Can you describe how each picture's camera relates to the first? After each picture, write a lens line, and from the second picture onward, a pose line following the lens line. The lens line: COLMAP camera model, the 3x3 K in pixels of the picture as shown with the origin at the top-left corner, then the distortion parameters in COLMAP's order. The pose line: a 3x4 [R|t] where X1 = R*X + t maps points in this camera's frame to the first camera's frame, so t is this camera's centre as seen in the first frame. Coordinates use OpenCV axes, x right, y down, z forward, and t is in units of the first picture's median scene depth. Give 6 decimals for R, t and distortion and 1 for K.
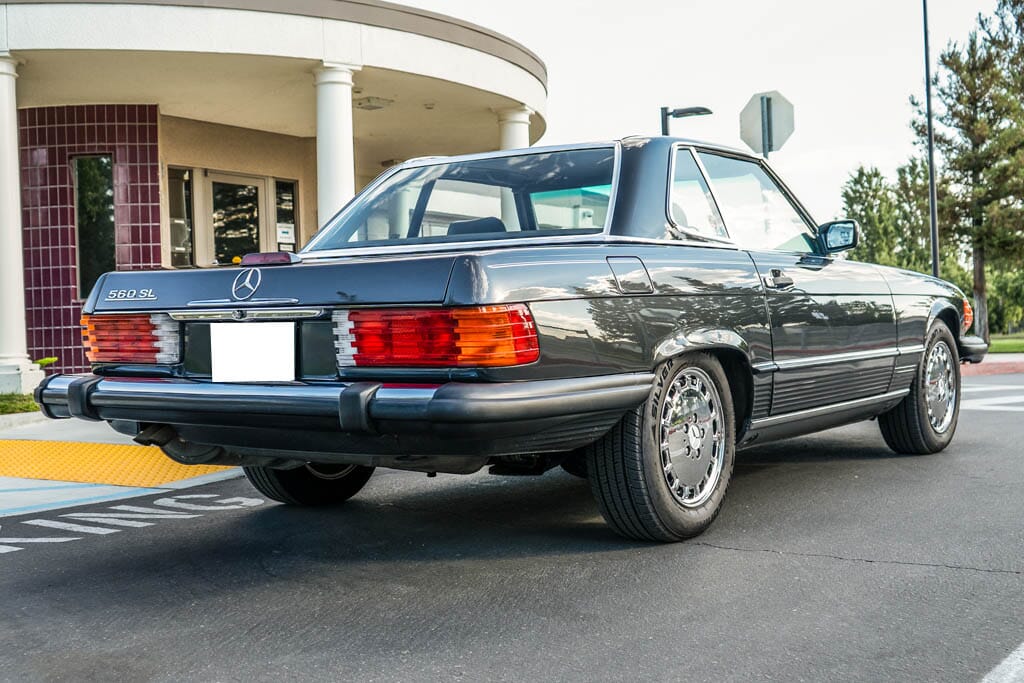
lens RADIAL K [[1298.7, 0, 512.0], [0, 1298.7, 341.5], [0, 0, 1]] dist [0.009486, 0.006612]
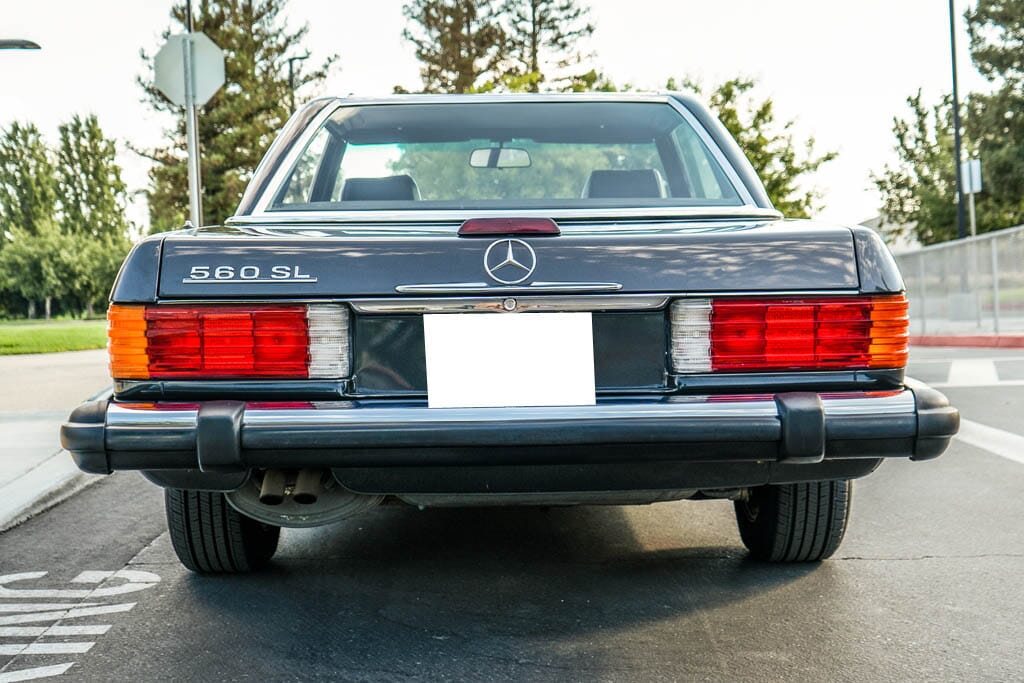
lens RADIAL K [[1428.5, 0, 512.0], [0, 1428.5, 341.5], [0, 0, 1]] dist [0.005609, 0.041382]
pose [[0.794707, -0.020843, 0.606636, -0.054783], [0.011131, 0.999743, 0.019768, -0.001317], [-0.606891, -0.008958, 0.794734, 0.031274]]
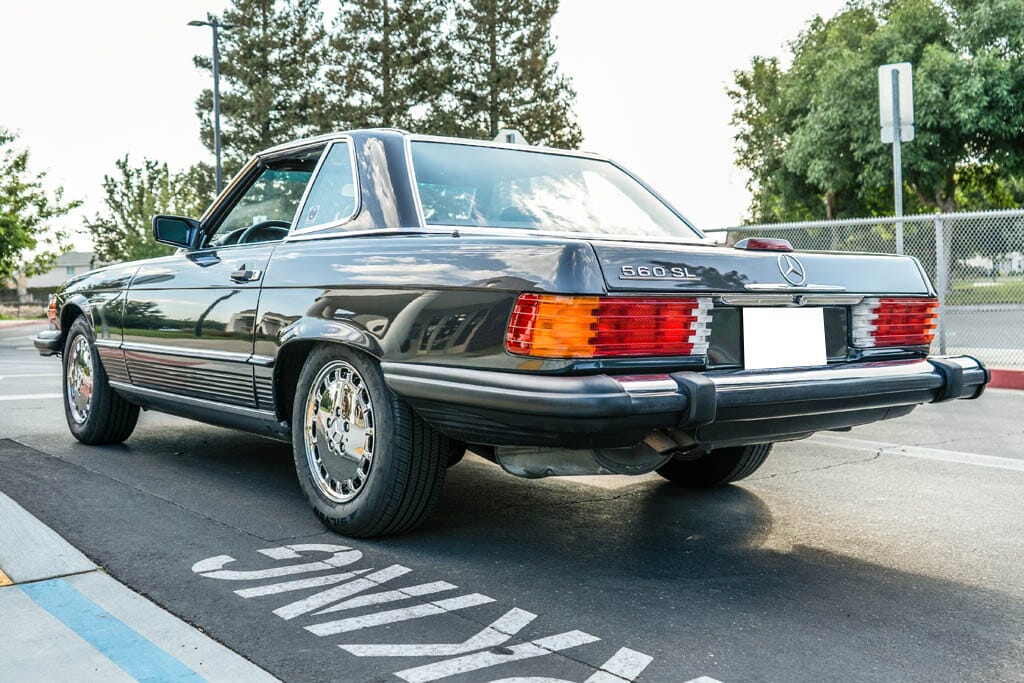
lens RADIAL K [[1105.8, 0, 512.0], [0, 1105.8, 341.5], [0, 0, 1]] dist [0.007337, 0.004266]
pose [[0.261237, -0.019029, 0.965087, -0.087023], [0.013296, 0.999782, 0.016114, -0.000464], [-0.965183, 0.008623, 0.261433, 0.080125]]
